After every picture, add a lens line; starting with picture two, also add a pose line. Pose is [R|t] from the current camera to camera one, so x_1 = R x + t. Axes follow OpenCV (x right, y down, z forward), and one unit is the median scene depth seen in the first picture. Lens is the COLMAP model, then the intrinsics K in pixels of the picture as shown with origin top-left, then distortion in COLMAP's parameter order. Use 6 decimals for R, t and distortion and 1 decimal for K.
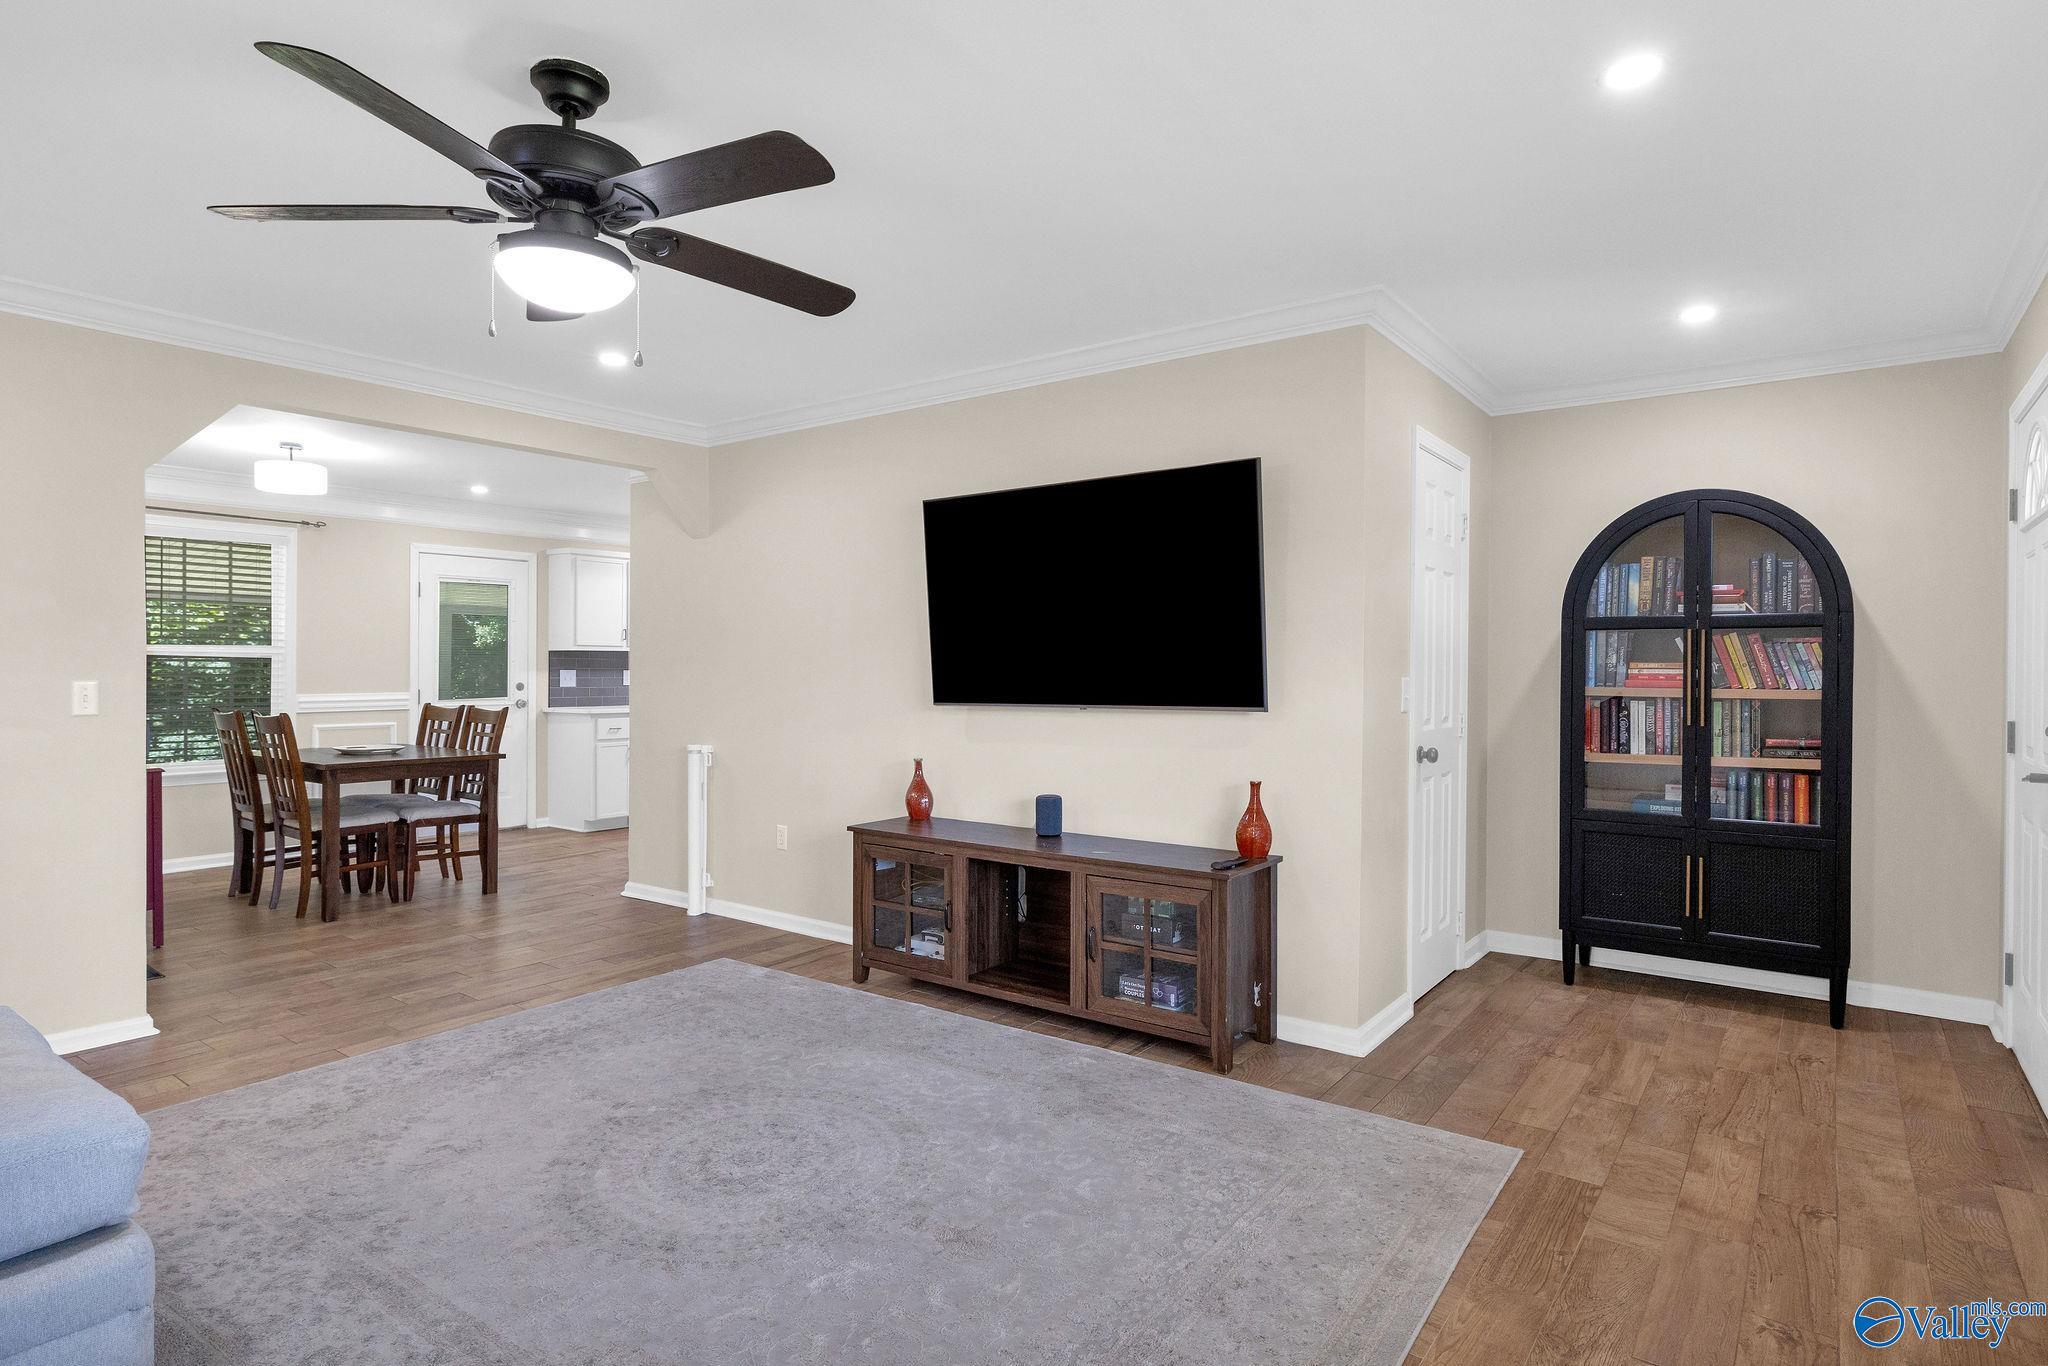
lens RADIAL K [[1089.9, 0, 1015.8], [0, 1089.9, 670.9], [0, 0, 1]] dist [-0.009152, 0.000392]
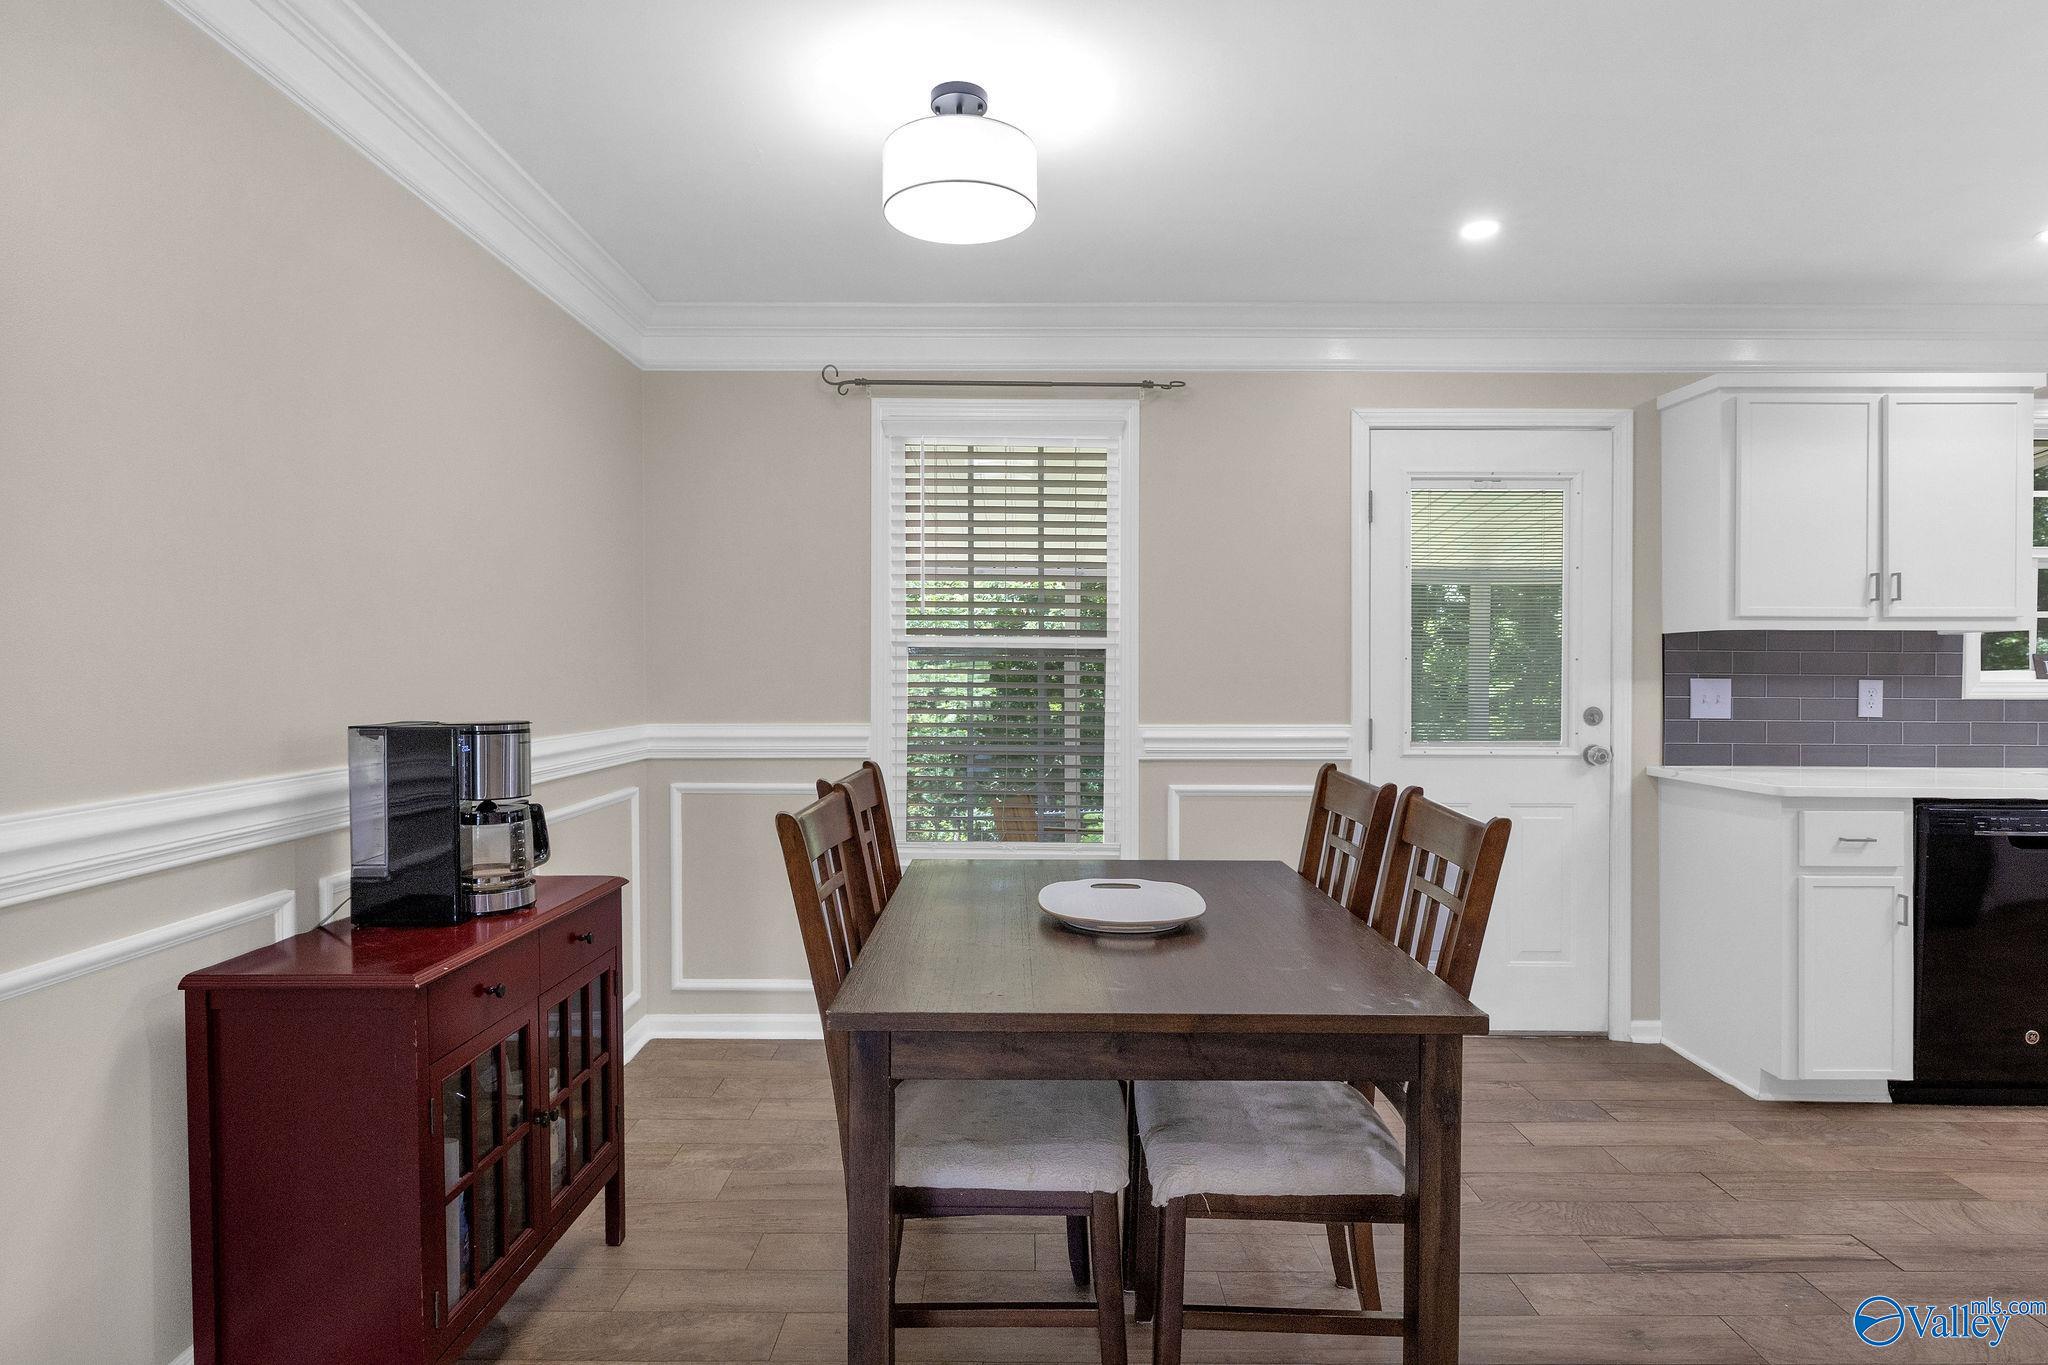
lens RADIAL K [[1089.9, 0, 1015.8], [0, 1089.9, 670.4], [0, 0, 1]] dist [-0.009152, 0.000392]
pose [[0.591985, -0.001094, -0.805948, -0.499772], [-0.003751, 0.999985, -0.004112, -0.002476], [0.805940, 0.005458, 0.591972, 1.150697]]
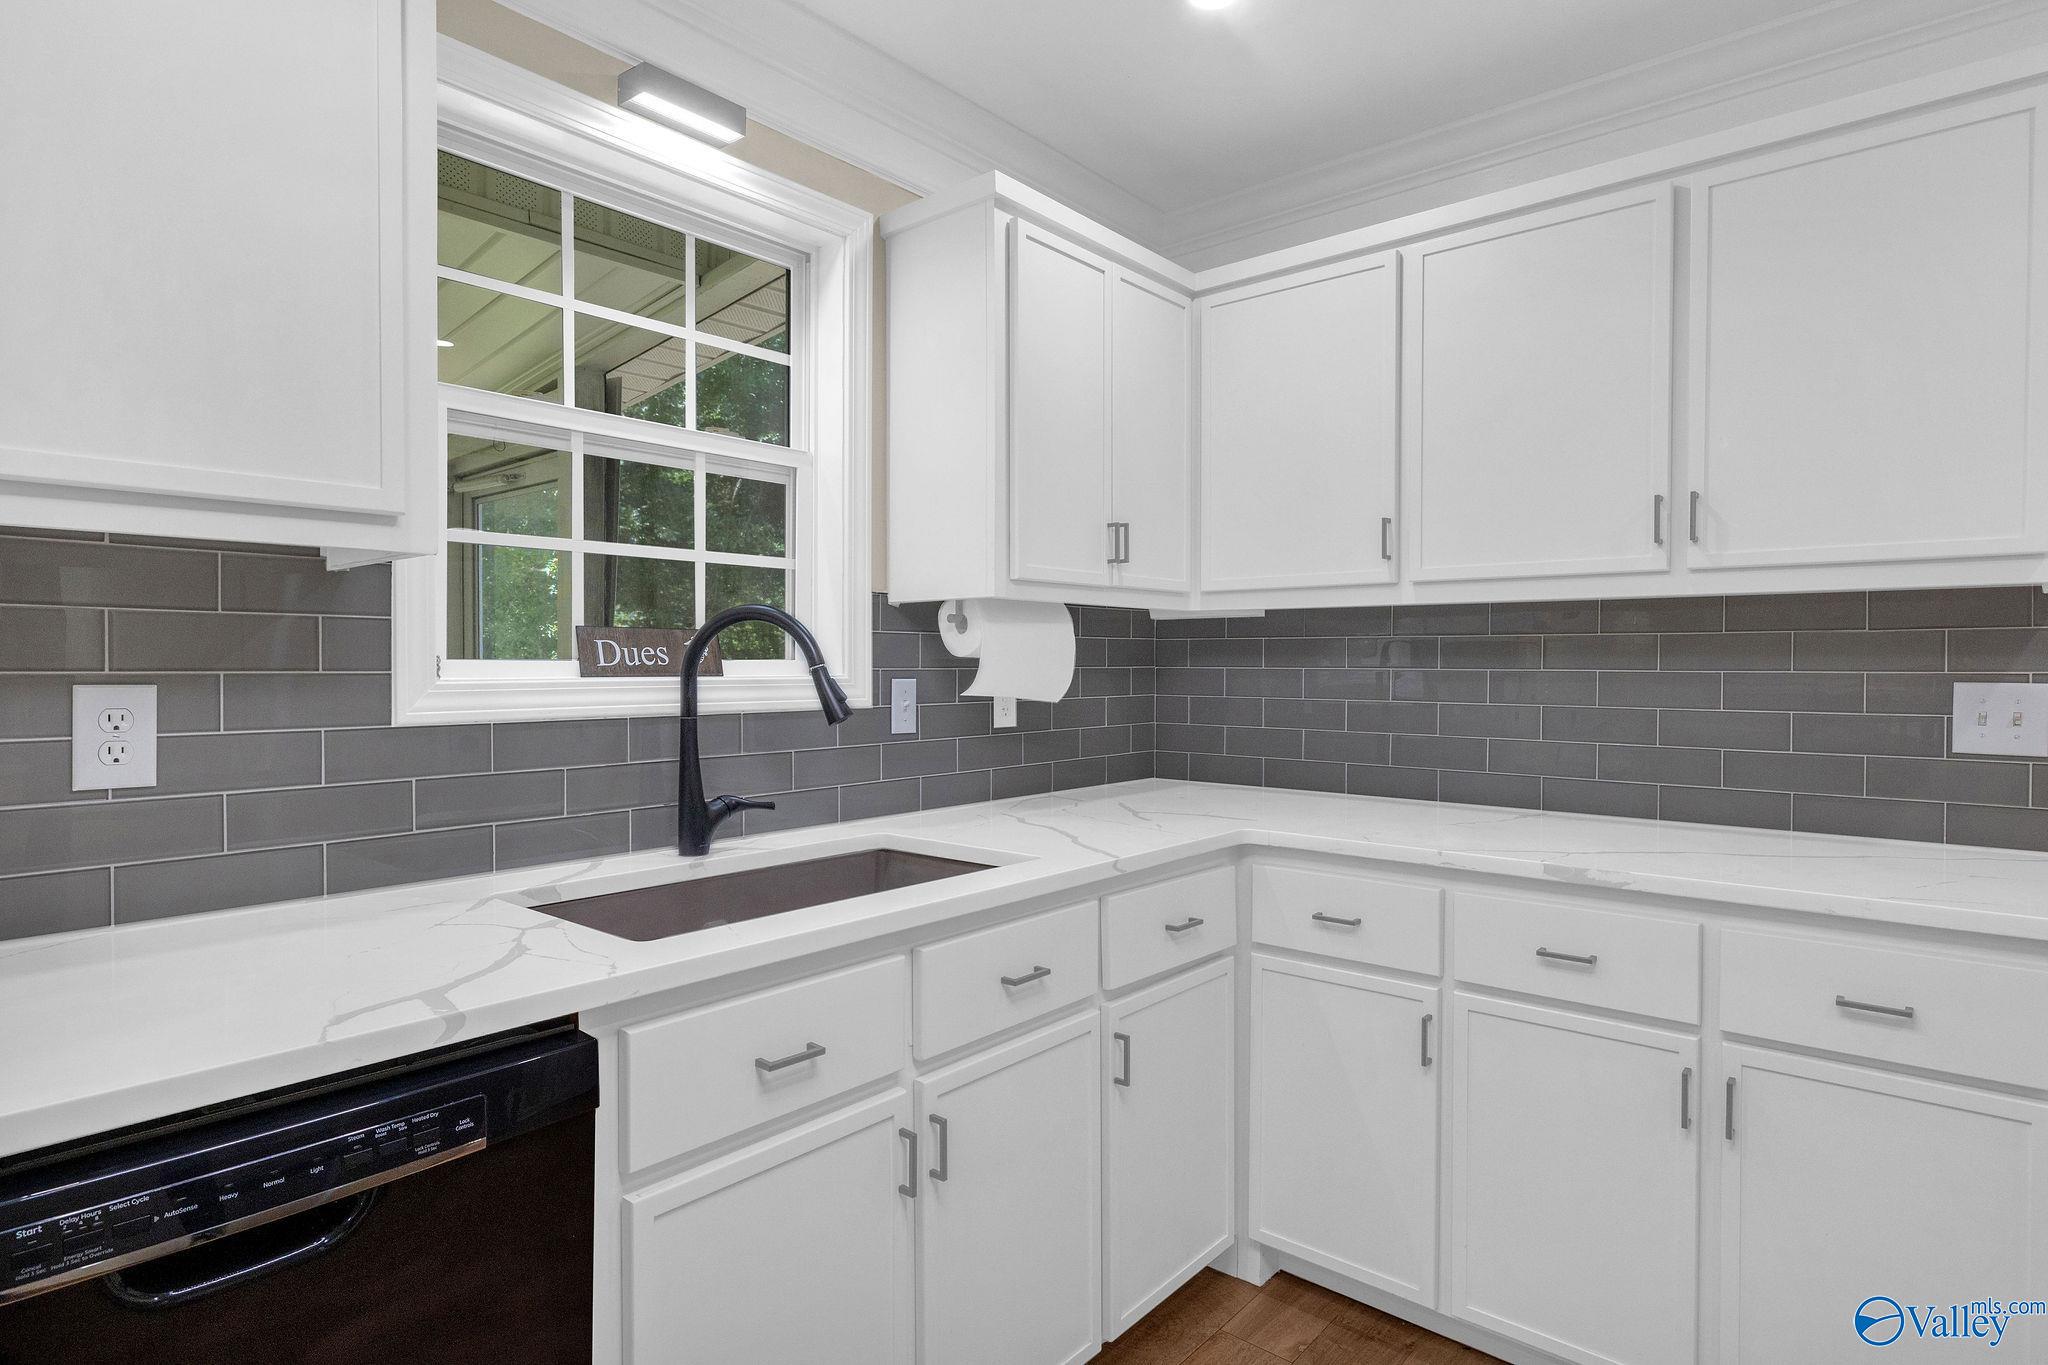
lens RADIAL K [[1098.2, 0, 1034.5], [0, 1098.2, 670.9], [0, 0, 1]] dist [0.002874, 0.000703]
pose [[0.997632, 0.003954, -0.068665, -0.508834], [-0.003150, 0.999925, 0.011803, -0.009612], [0.068706, -0.011559, 0.997570, 1.945243]]
